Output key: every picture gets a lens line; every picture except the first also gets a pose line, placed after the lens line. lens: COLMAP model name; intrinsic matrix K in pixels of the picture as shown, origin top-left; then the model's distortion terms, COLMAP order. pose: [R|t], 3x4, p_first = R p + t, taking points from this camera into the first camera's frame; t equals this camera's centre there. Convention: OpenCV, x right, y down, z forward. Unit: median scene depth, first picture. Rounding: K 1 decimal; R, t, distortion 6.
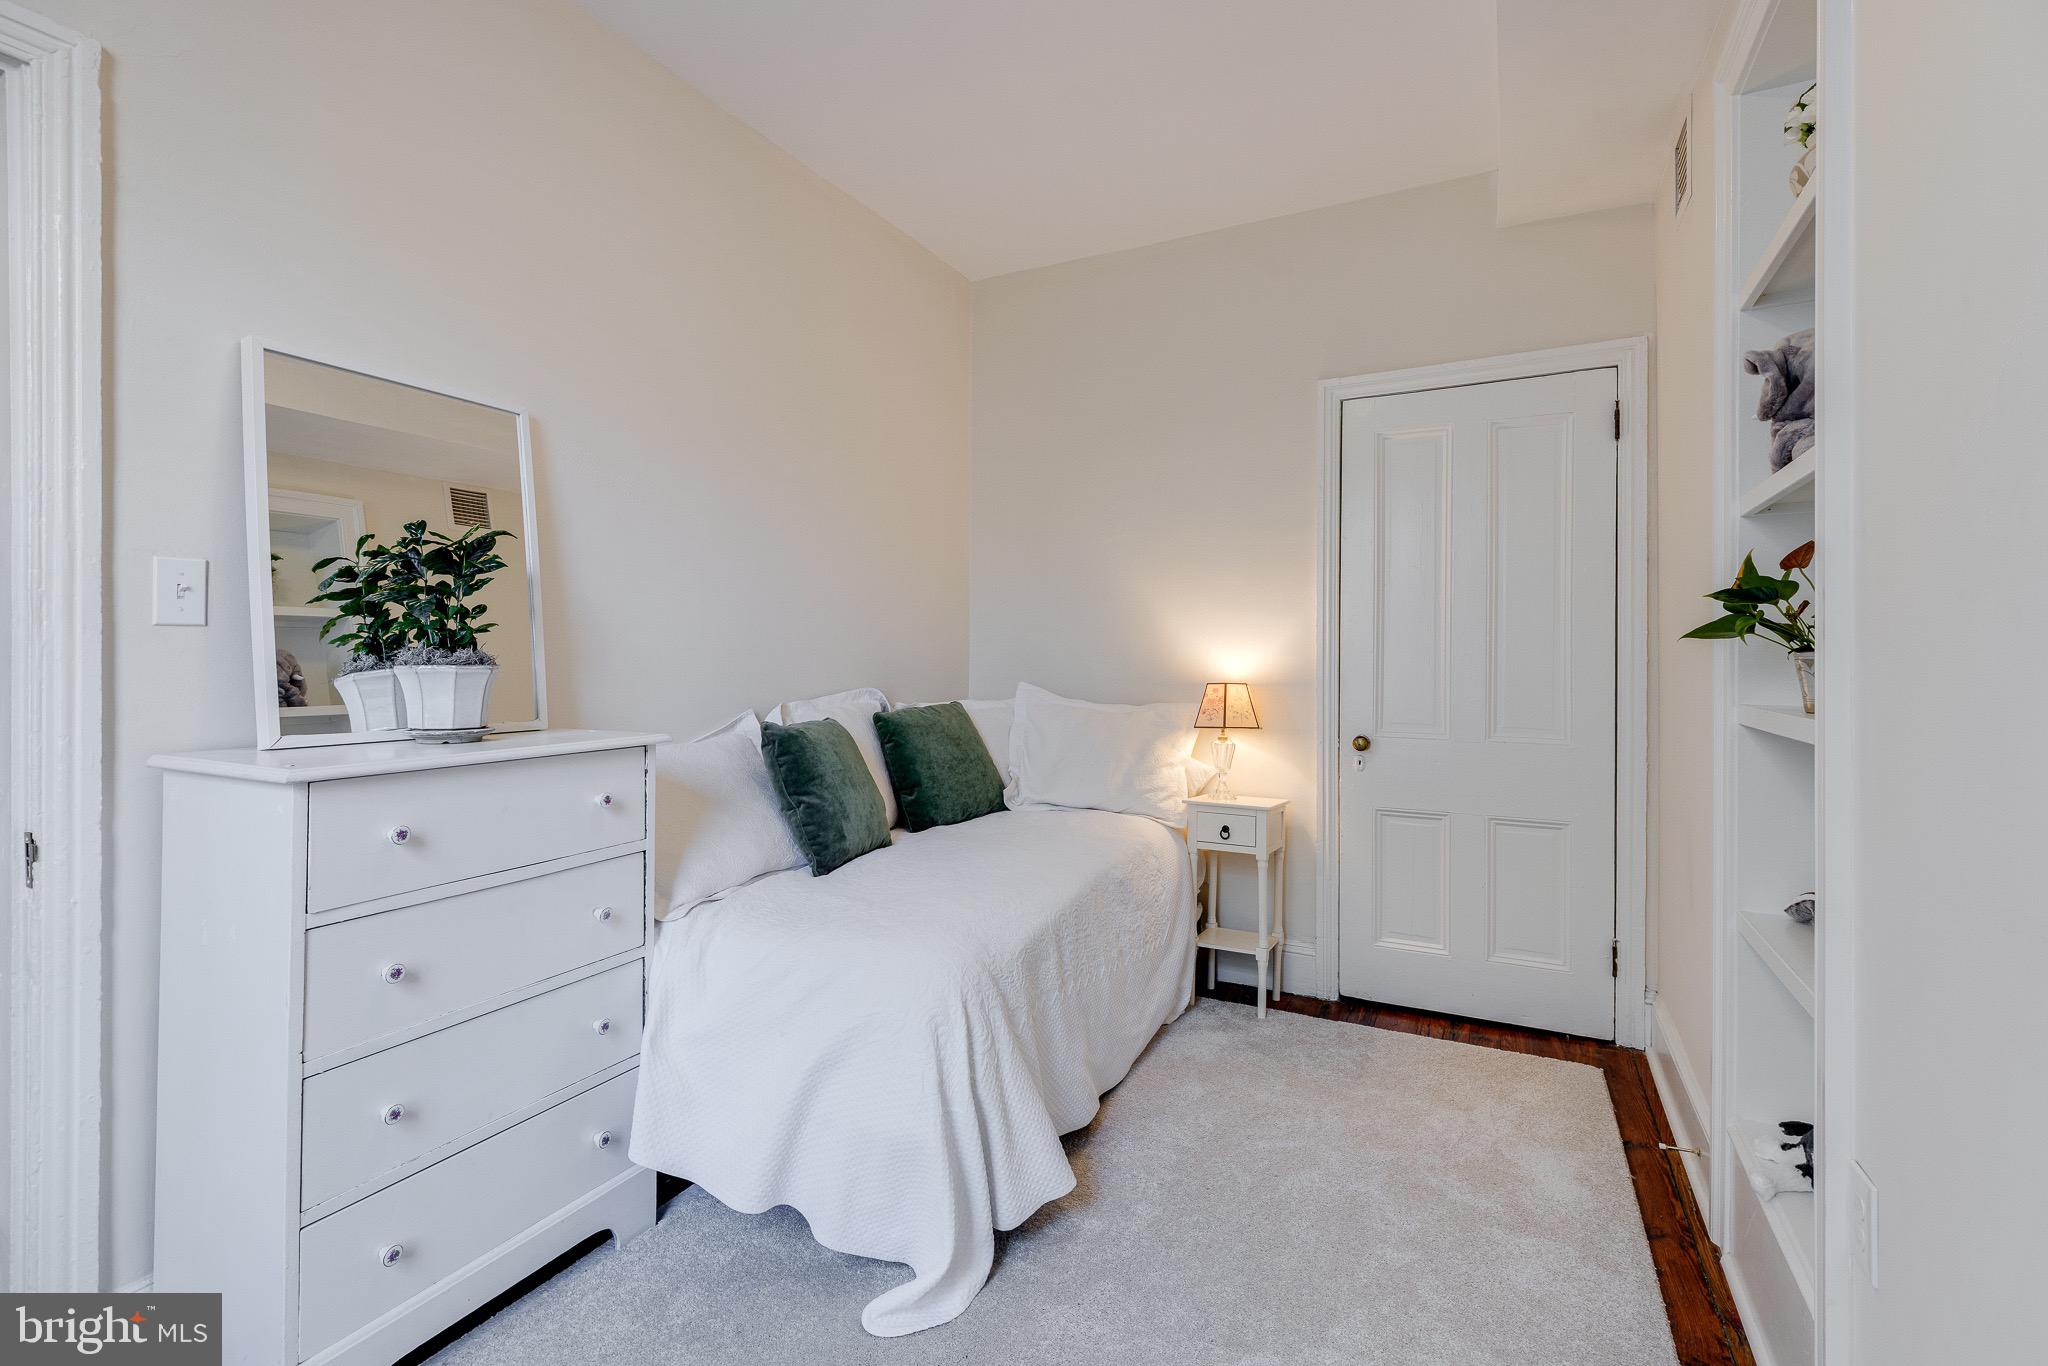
lens RADIAL K [[927.8, 0, 1020.1], [0, 927.8, 647.0], [0, 0, 1]] dist [0.003323, 0.001573]
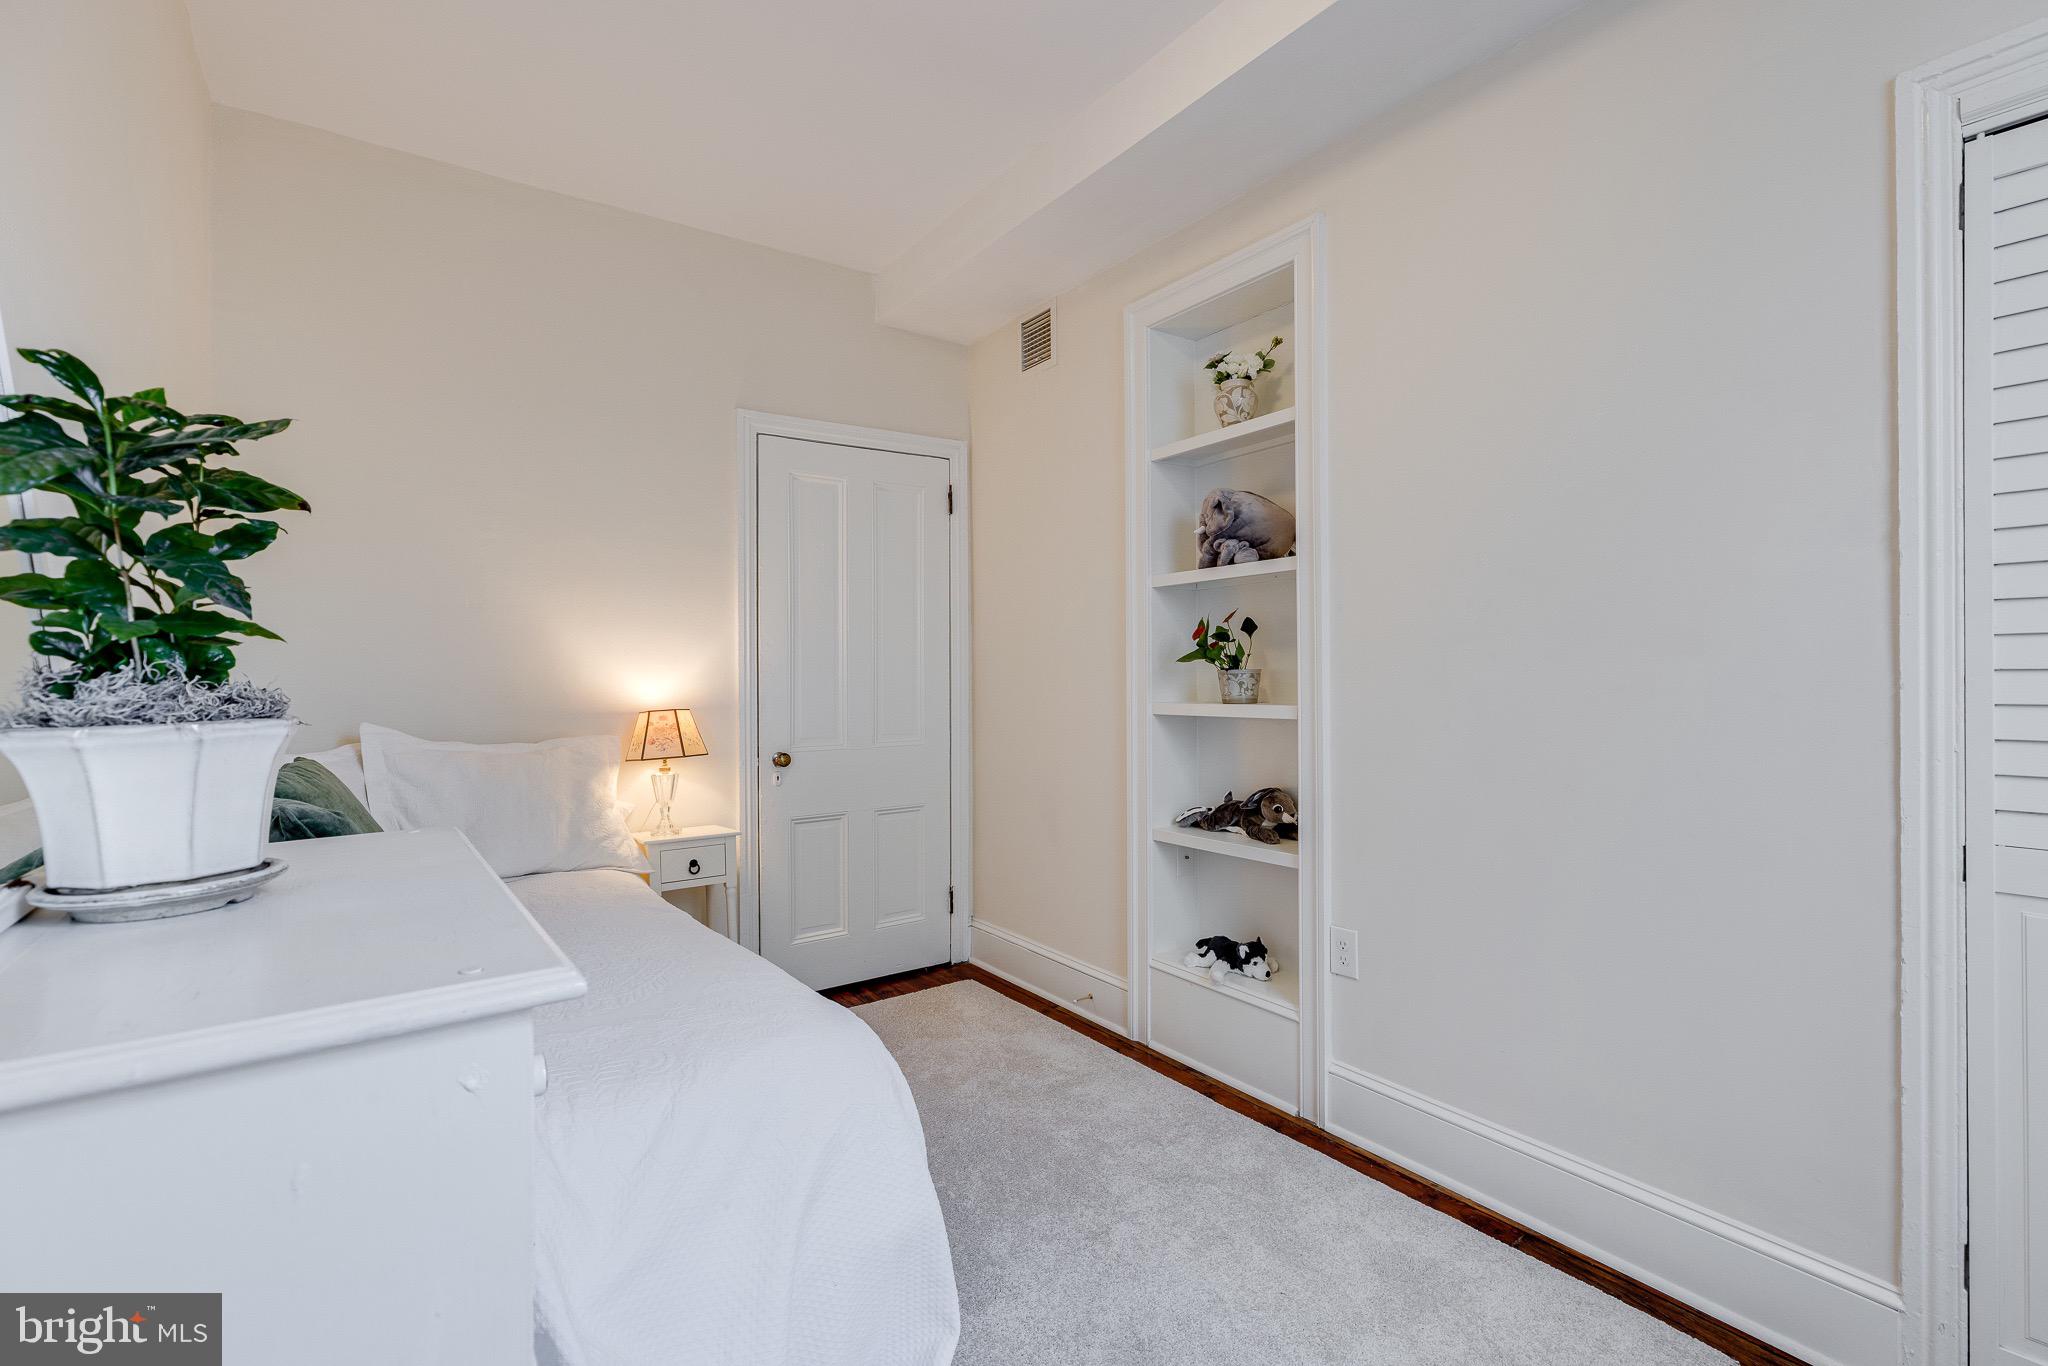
lens RADIAL K [[927.8, 0, 1016.5], [0, 927.8, 677.5], [0, 0, 1]] dist [0.003323, 0.001573]
pose [[0.465346, -0.012844, 0.885036, -0.458588], [0.006739, 0.999917, 0.010968, -0.000869], [-0.885103, 0.000861, 0.465394, 0.268092]]
